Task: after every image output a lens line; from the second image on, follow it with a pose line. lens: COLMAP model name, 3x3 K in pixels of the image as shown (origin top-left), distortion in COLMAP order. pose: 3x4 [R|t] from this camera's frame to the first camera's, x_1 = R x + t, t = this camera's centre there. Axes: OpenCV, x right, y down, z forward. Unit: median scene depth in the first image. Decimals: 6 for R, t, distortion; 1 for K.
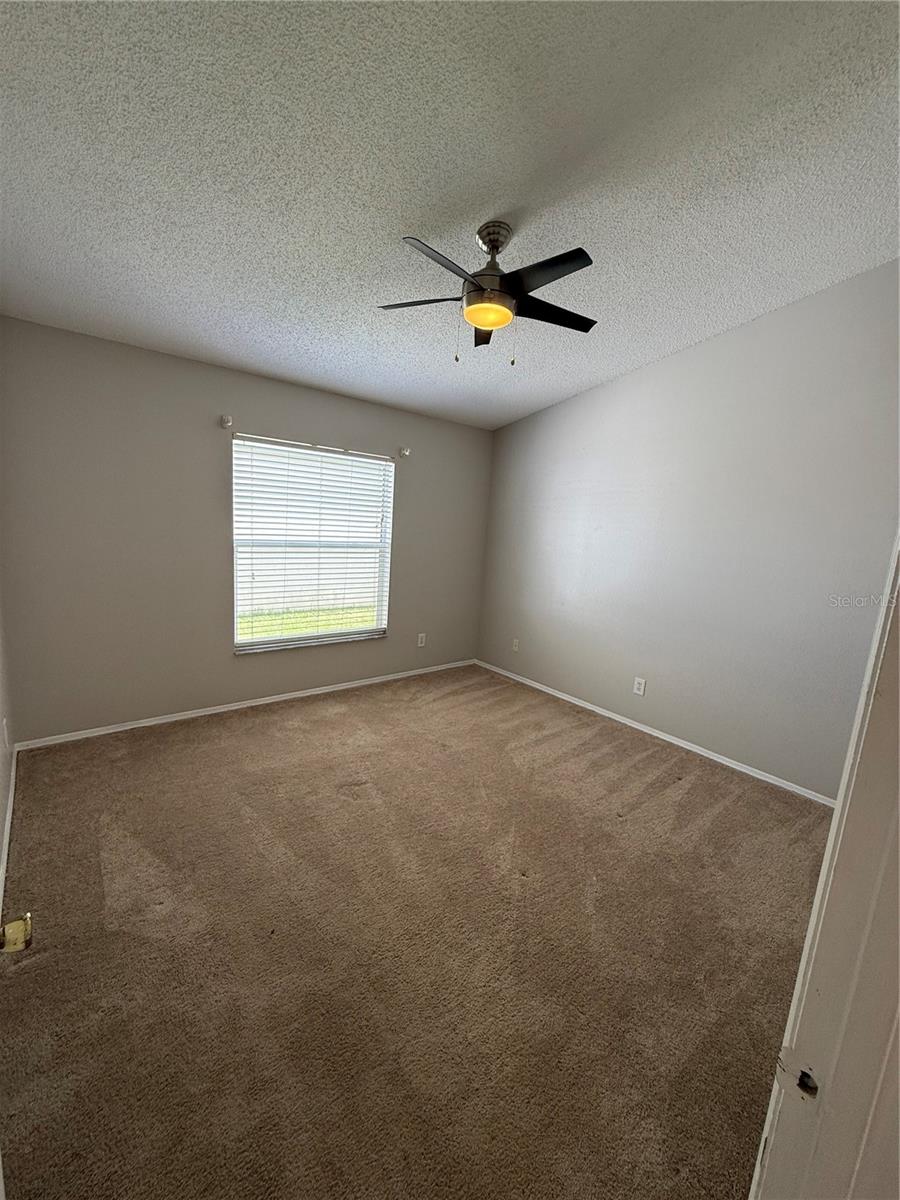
lens RADIAL K [[483.8, 0, 447.8], [0, 483.8, 599.2], [0, 0, 1]] dist [0.000046, 0.000313]
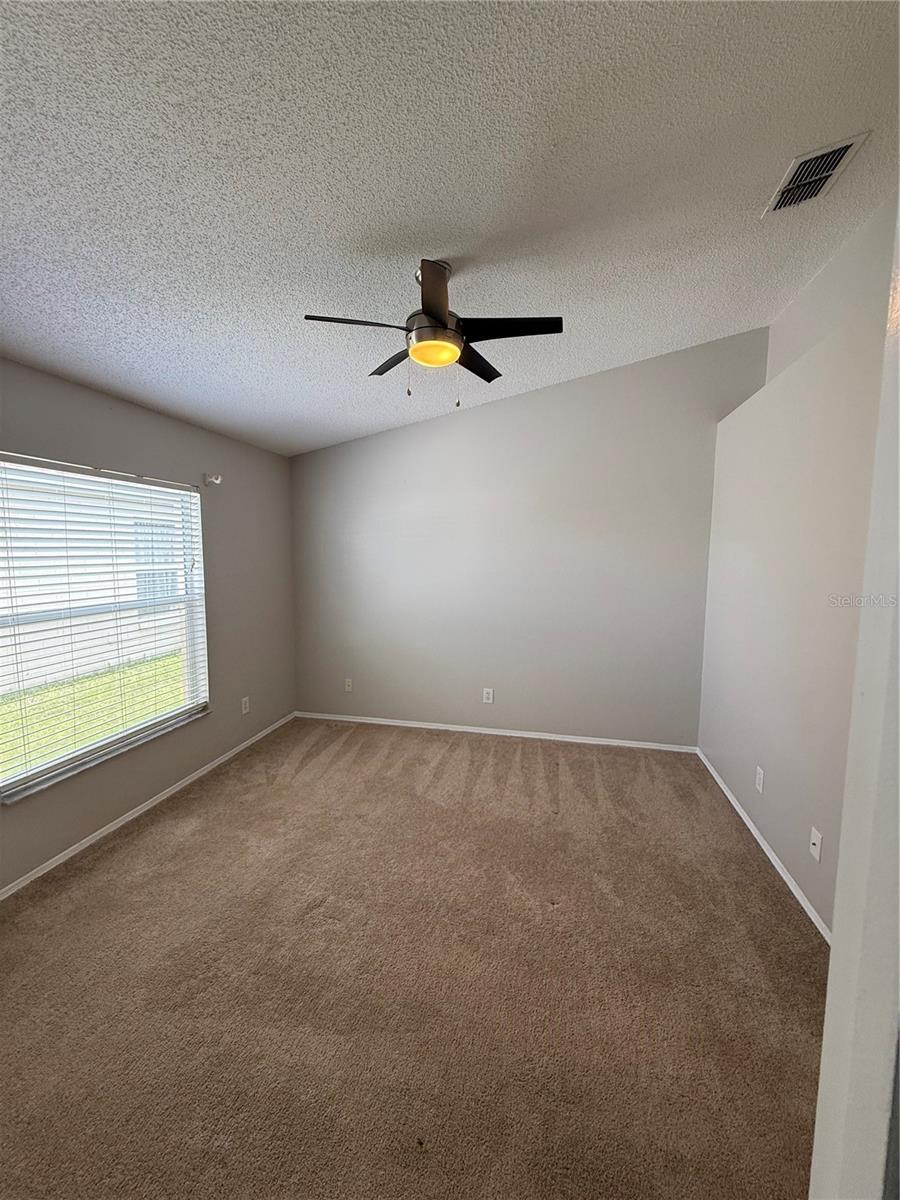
lens RADIAL K [[483.8, 0, 451.0], [0, 483.8, 598.4], [0, 0, 1]] dist [0.000046, 0.000313]
pose [[0.786320, -0.121077, 0.605840, -0.315859], [0.147744, 0.989008, 0.005895, -0.060113], [-0.599894, 0.084874, 0.795565, 0.149117]]
